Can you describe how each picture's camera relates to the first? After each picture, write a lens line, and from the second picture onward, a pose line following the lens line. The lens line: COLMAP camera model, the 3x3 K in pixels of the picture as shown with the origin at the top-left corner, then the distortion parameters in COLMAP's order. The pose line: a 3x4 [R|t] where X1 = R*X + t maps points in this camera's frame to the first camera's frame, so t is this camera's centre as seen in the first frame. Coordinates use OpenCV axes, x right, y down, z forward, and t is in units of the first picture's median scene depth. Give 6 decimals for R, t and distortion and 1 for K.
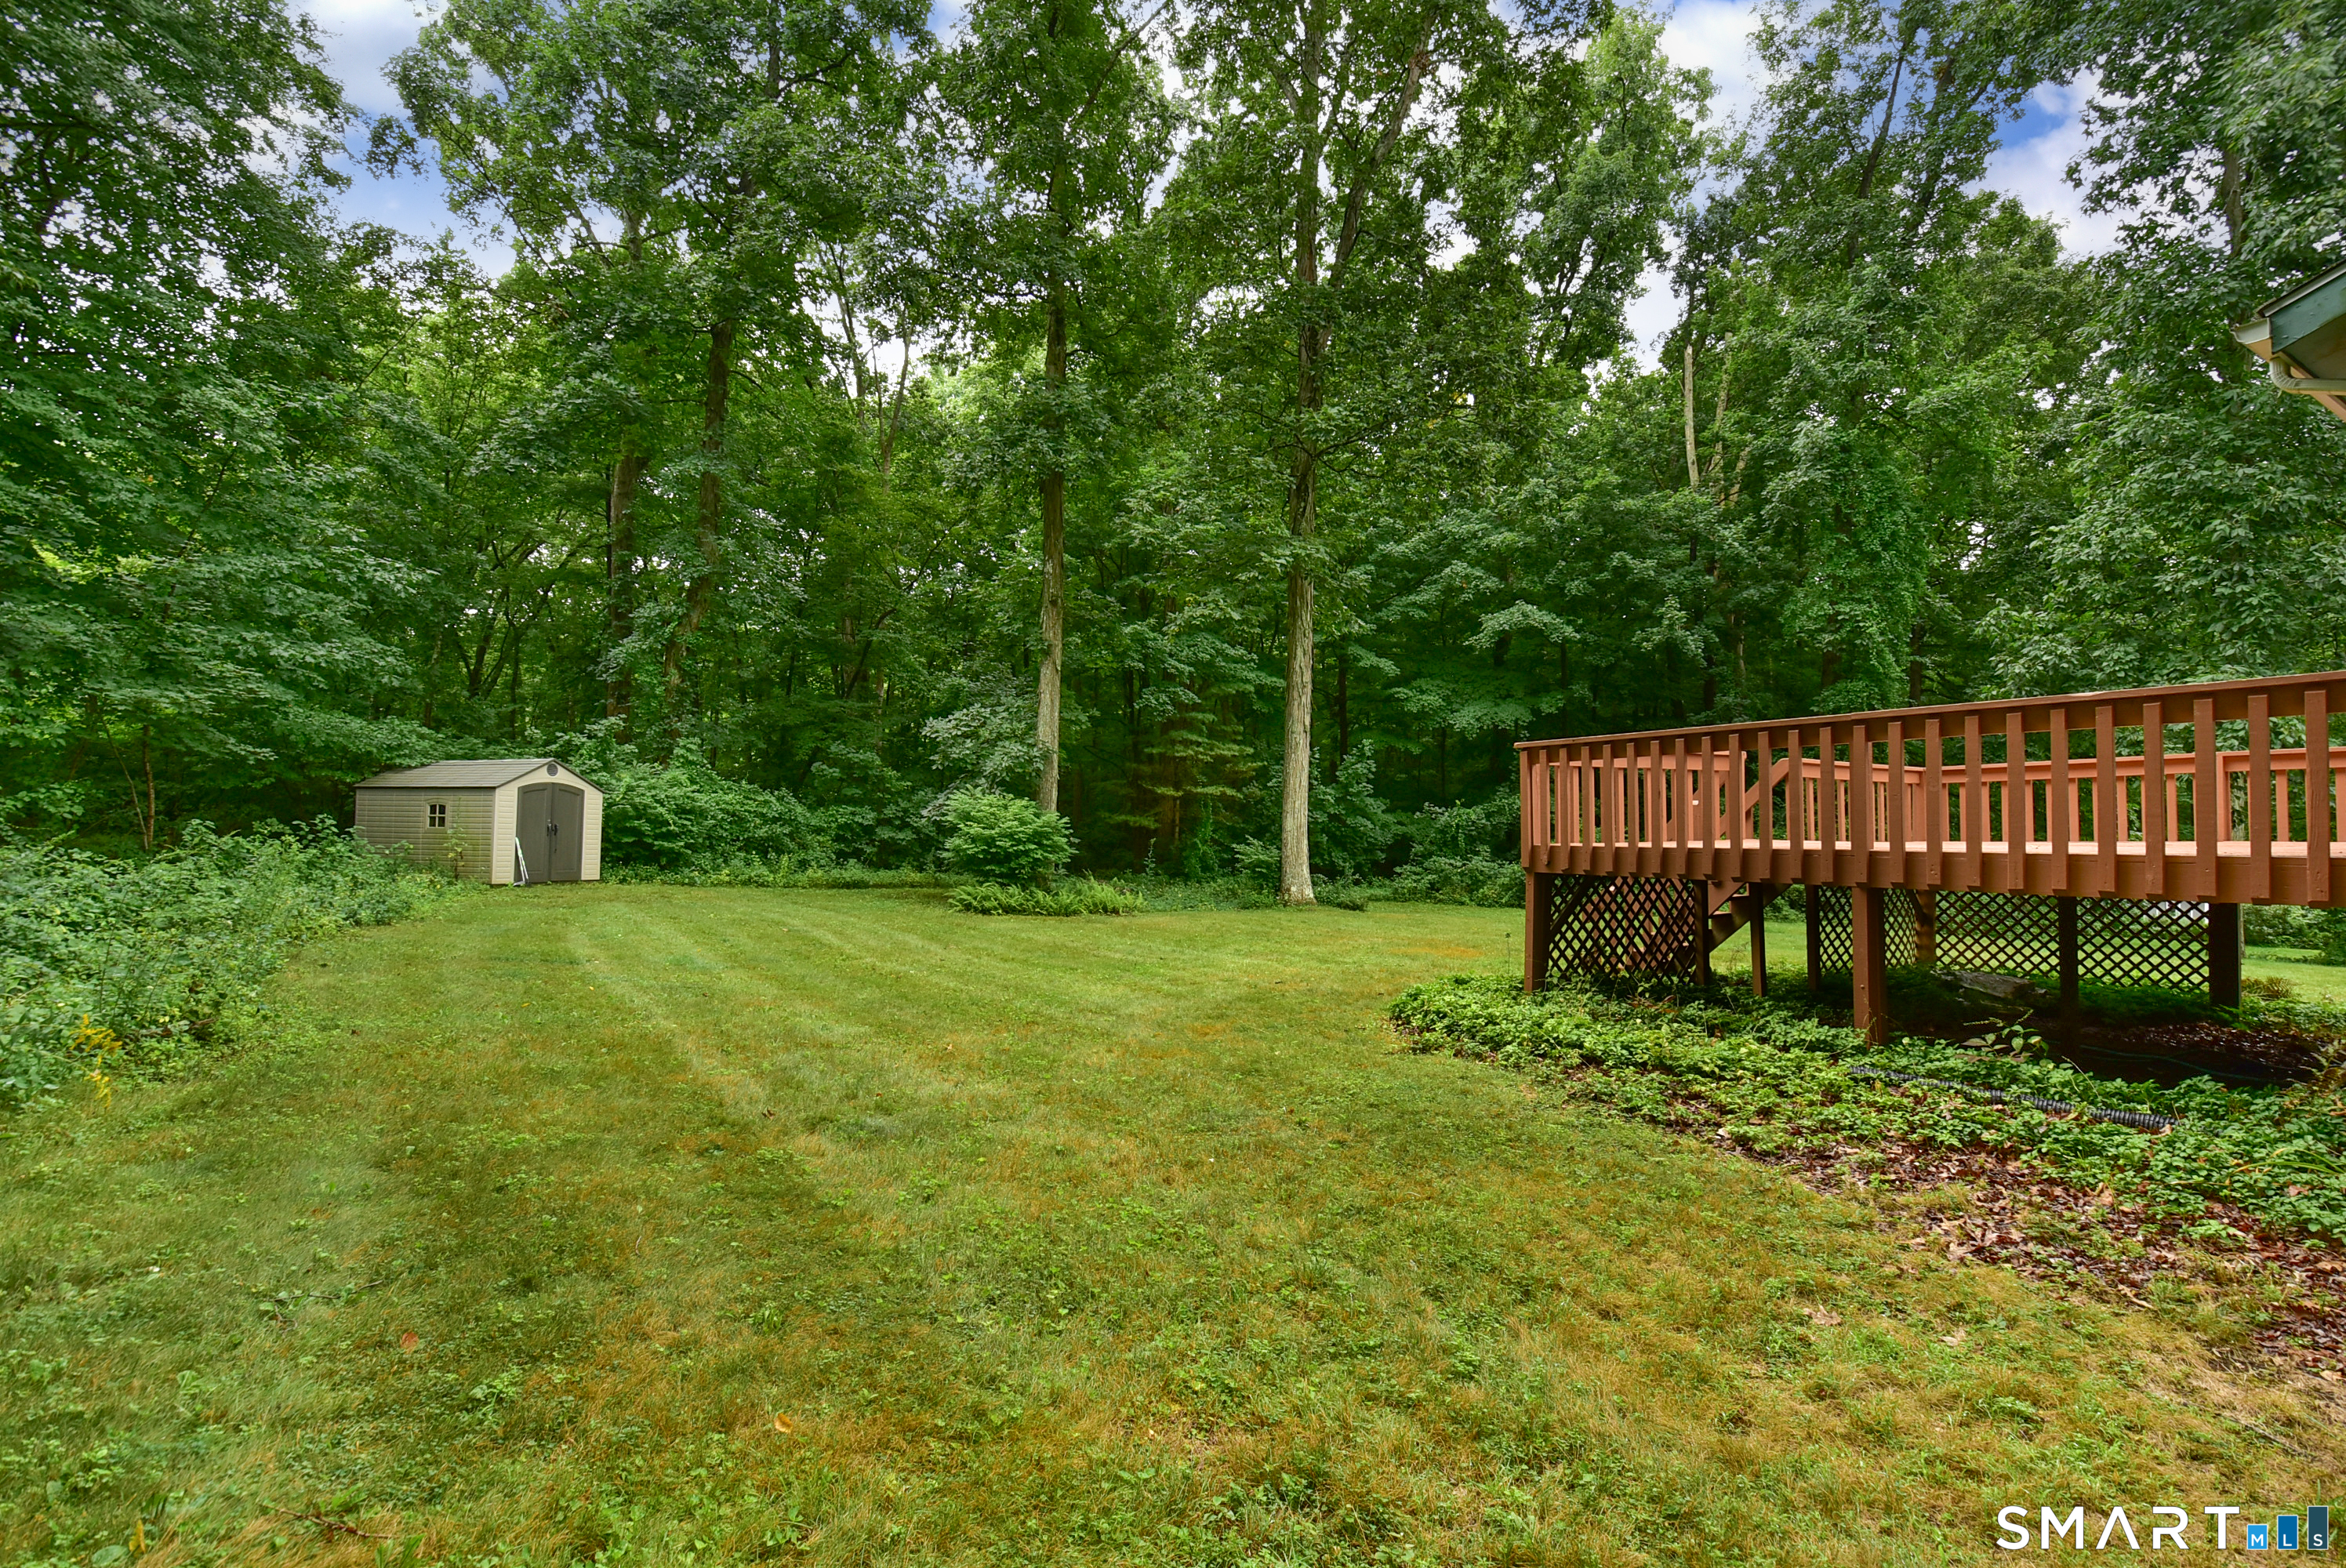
lens RADIAL K [[1084.0, 0, 1206.0], [0, 1084.0, 794.9], [0, 0, 1]] dist [-0.004626, -0.000889]
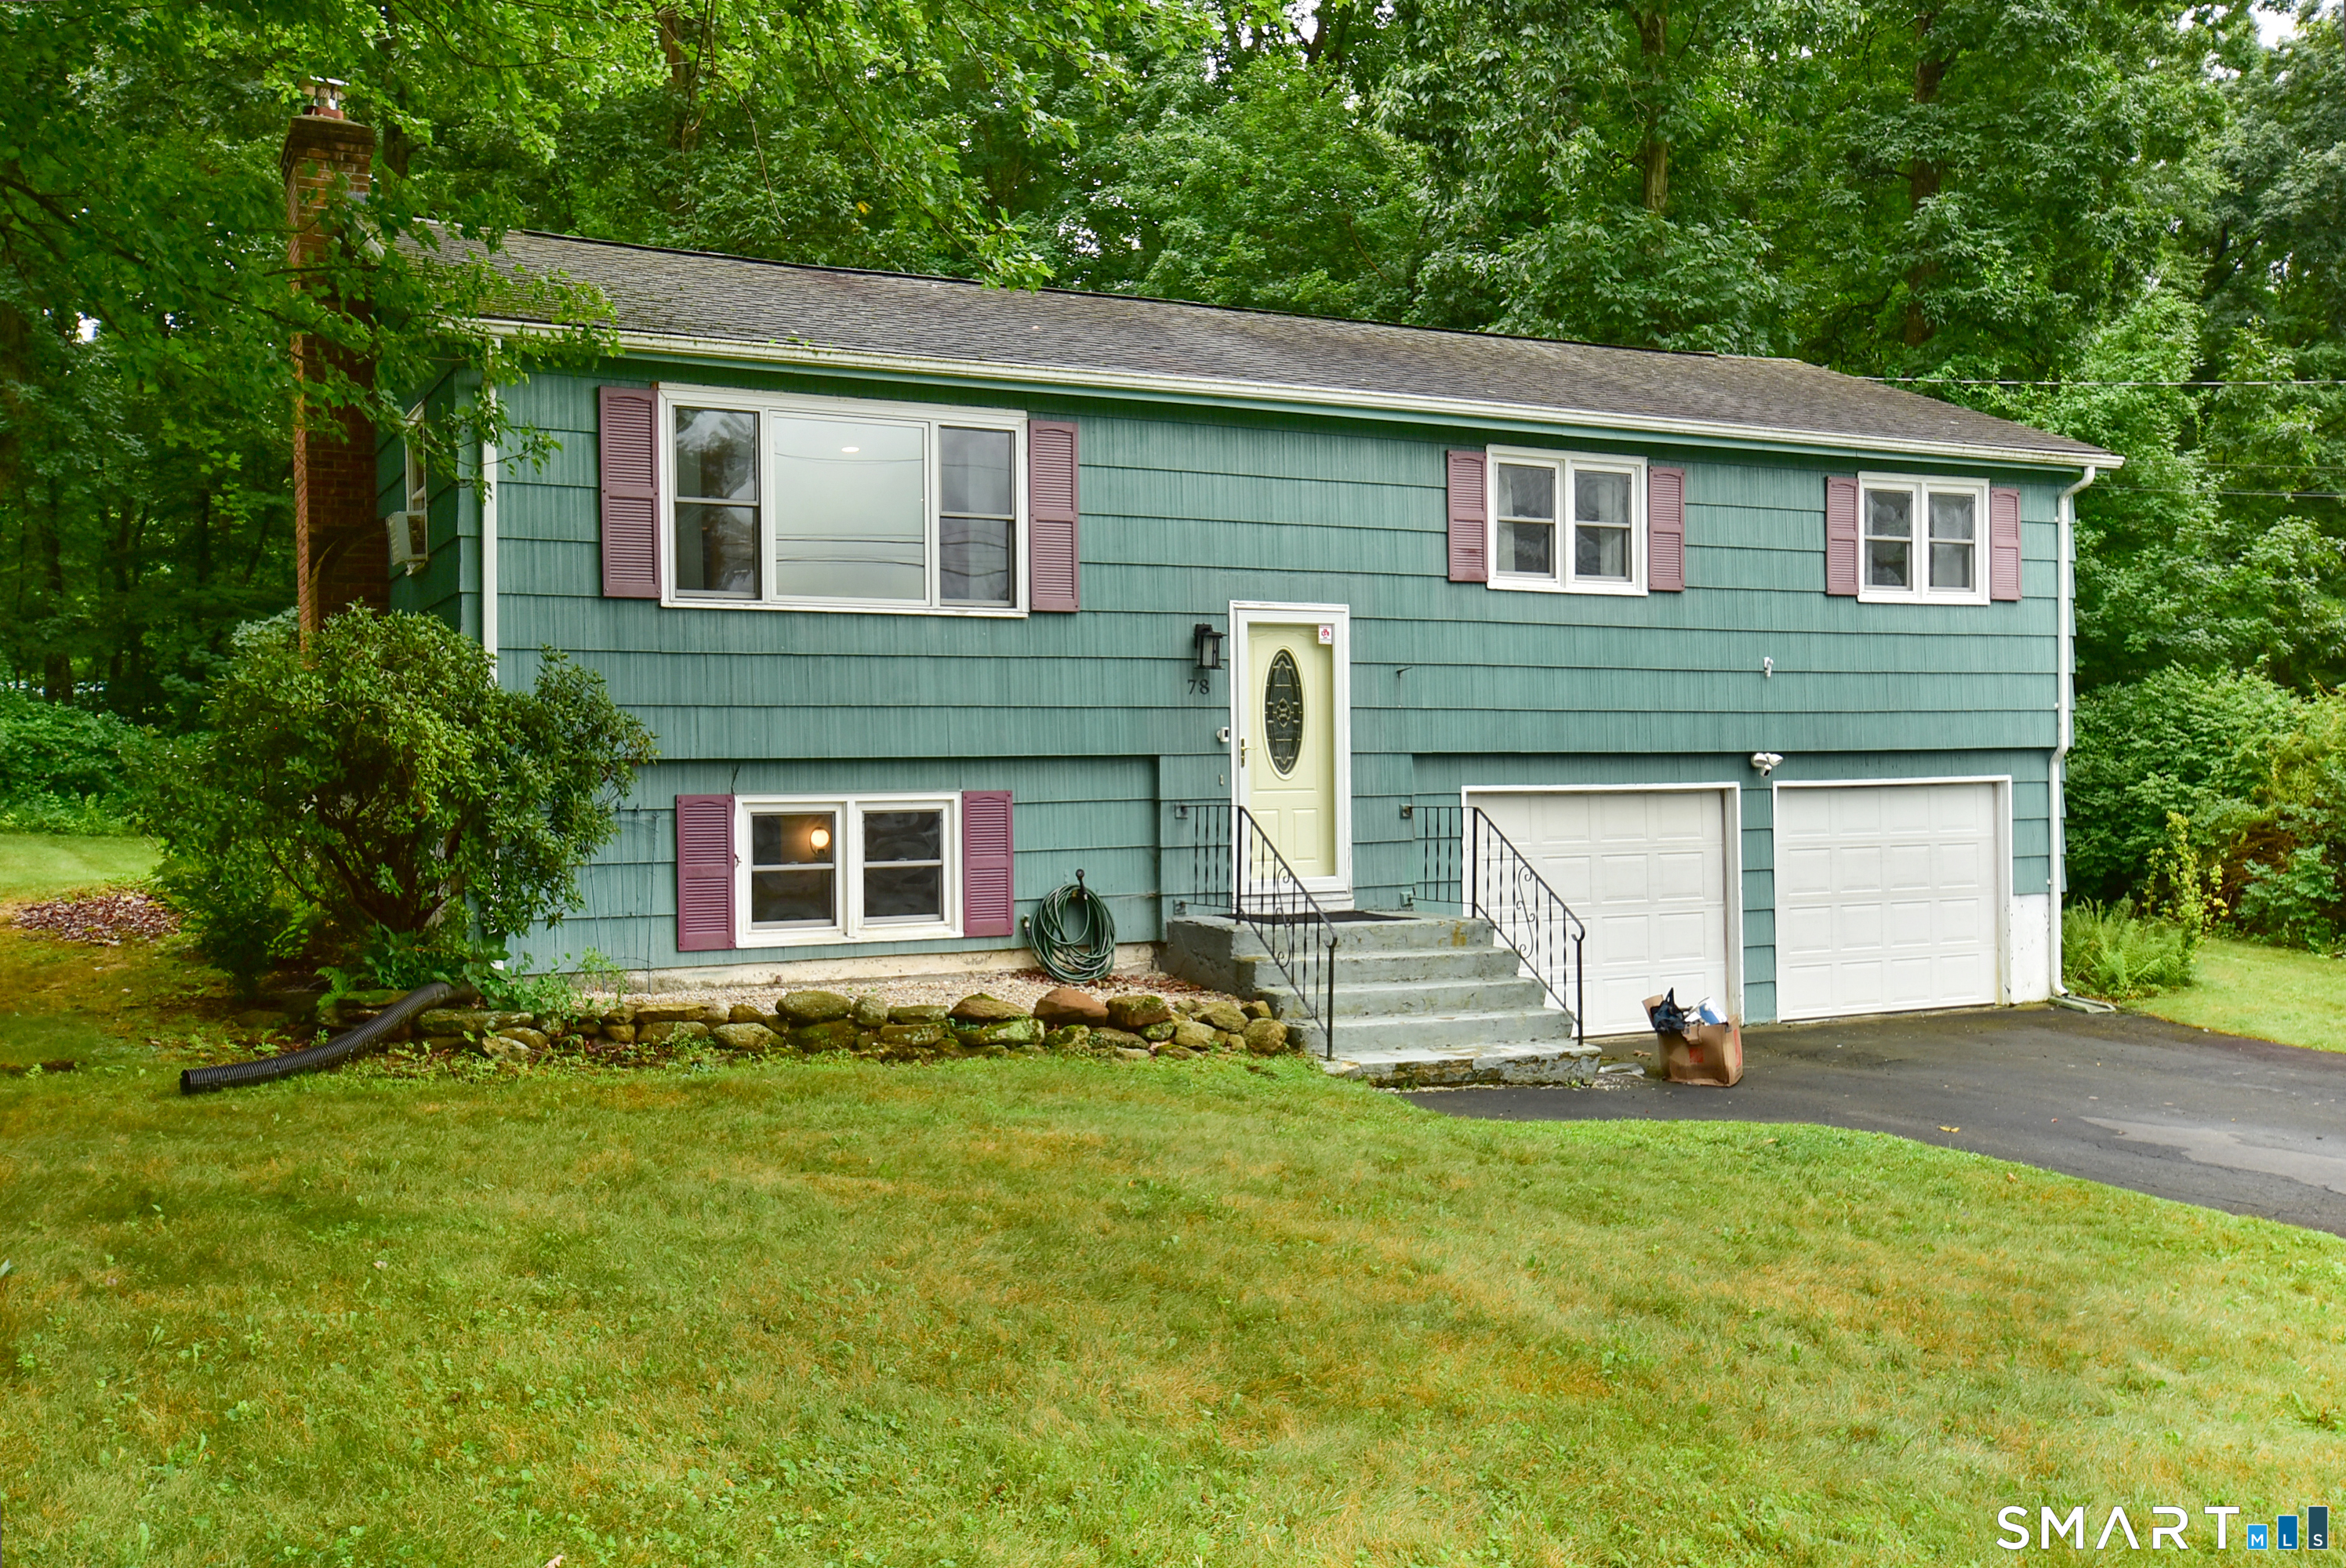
lens RADIAL K [[2195.3, 0, 1197.1], [0, 2195.3, 801.4], [0, 0, 1]] dist [0.012584, 0.000000]
pose [[0.997715, -0.012600, -0.066377, 0.570978], [0.015426, 0.998988, 0.042240, 0.004871], [0.065778, -0.043167, 0.996900, -0.604963]]
